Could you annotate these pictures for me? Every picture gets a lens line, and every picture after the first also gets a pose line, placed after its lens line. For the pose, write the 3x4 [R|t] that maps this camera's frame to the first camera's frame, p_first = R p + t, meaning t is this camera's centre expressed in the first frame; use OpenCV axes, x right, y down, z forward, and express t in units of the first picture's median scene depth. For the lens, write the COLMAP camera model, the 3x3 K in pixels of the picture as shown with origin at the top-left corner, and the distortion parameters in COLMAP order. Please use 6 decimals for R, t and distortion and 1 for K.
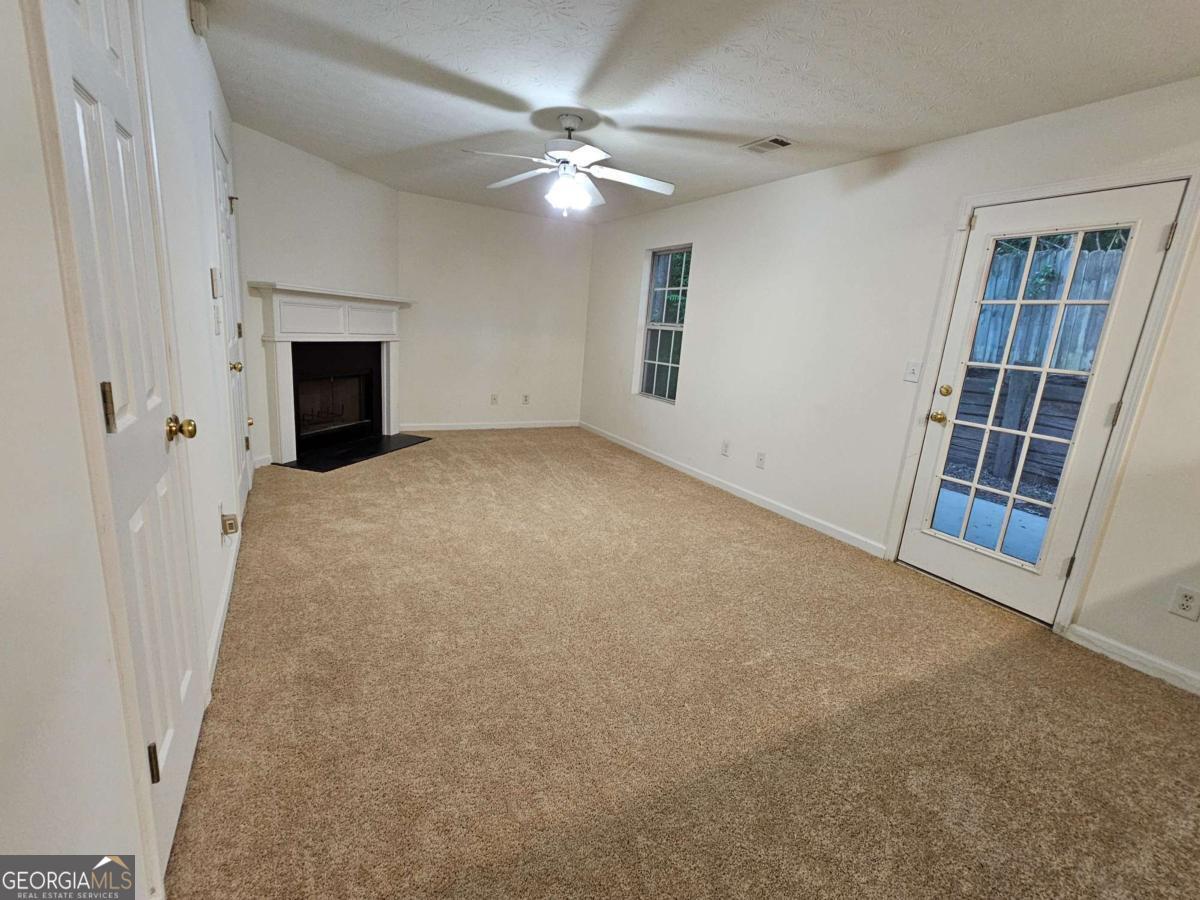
lens RADIAL K [[537.0, 0, 600.0], [0, 537.0, 450.0], [0, 0, 1]] dist [0.000683, -0.000029]
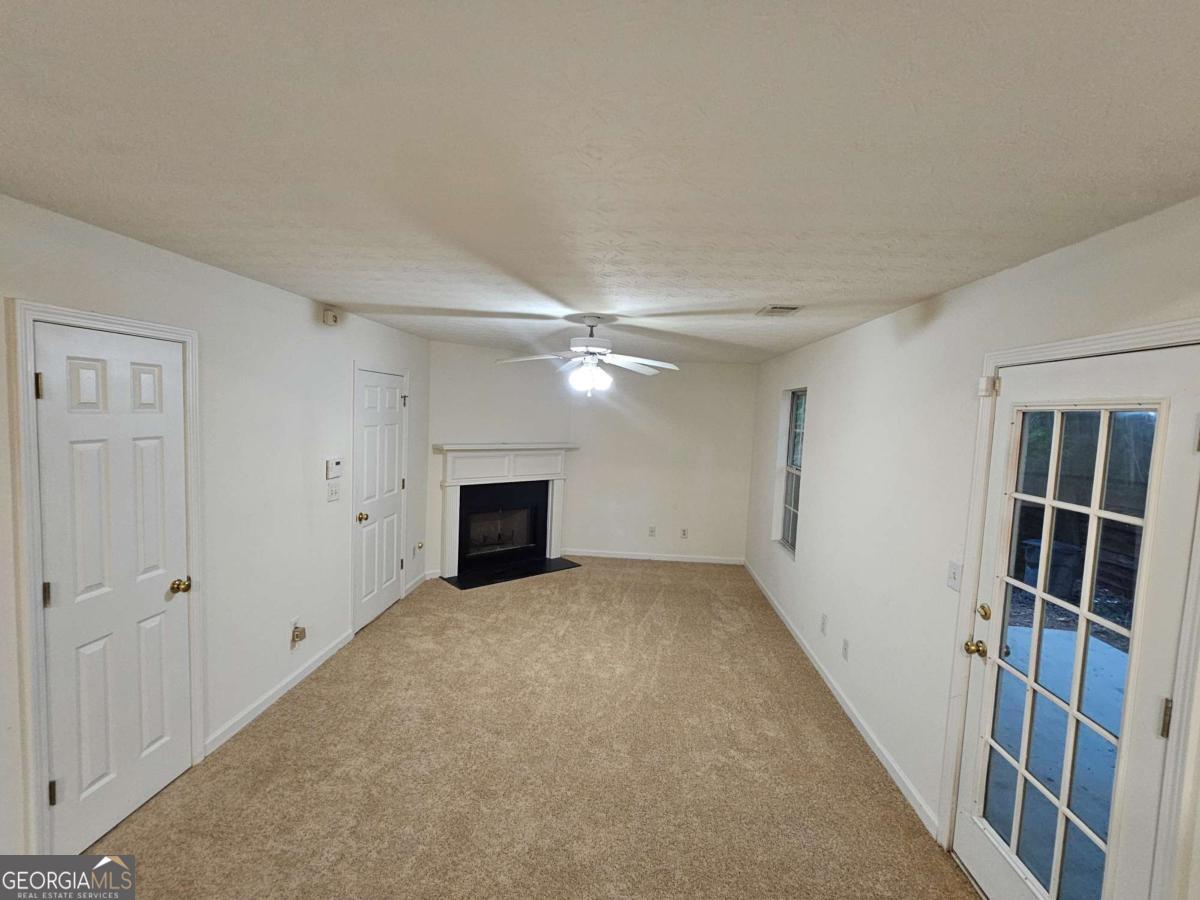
lens RADIAL K [[537.0, 0, 600.0], [0, 537.0, 450.0], [0, 0, 1]] dist [0.000683, -0.000029]
pose [[0.837911, -0.001524, -0.545805, 0.463145], [-0.100807, 0.982360, -0.157500, -0.120189], [0.536417, 0.186992, 0.822977, 0.082360]]
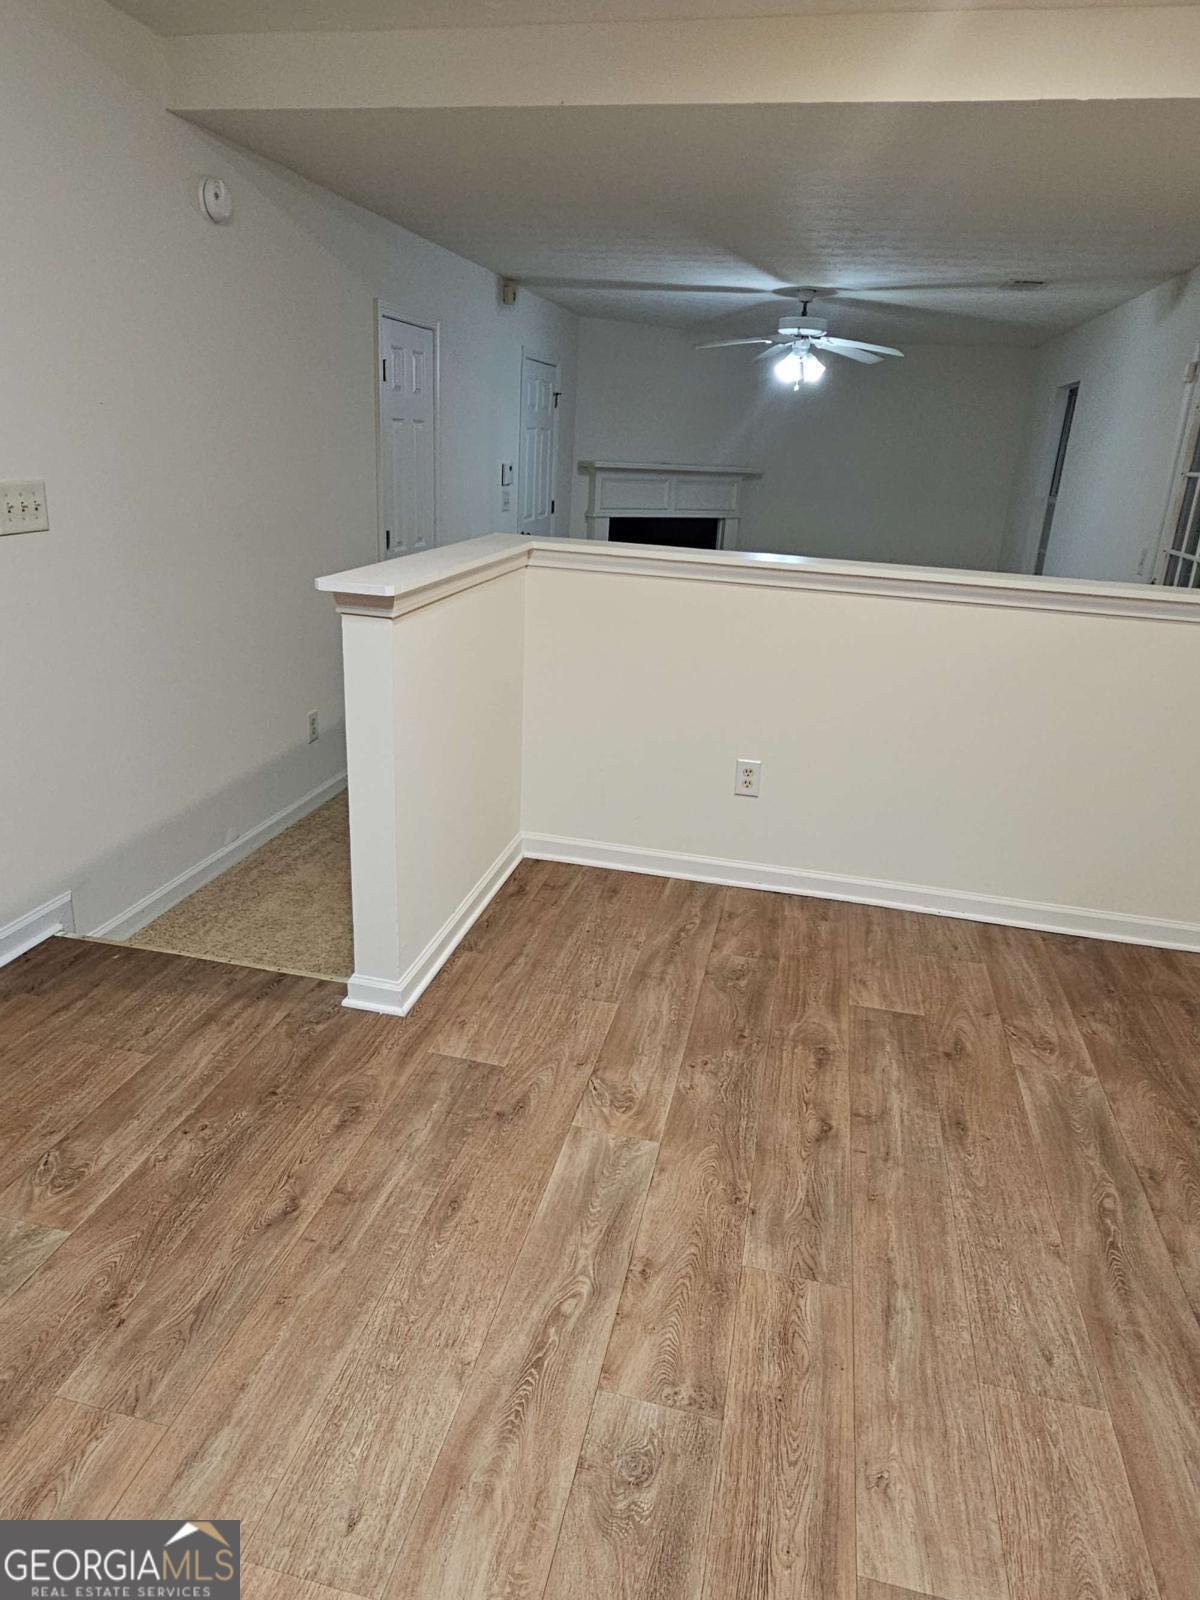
lens RADIAL K [[992.7, 0, 602.1], [0, 992.7, 793.1], [0, 0, 1]] dist [0.002366, 0.001056]
pose [[0.743464, 0.187929, -0.641828, 0.791734], [-0.144092, 0.982179, 0.120675, 0.098020], [0.653068, 0.002765, 0.757294, -0.492269]]
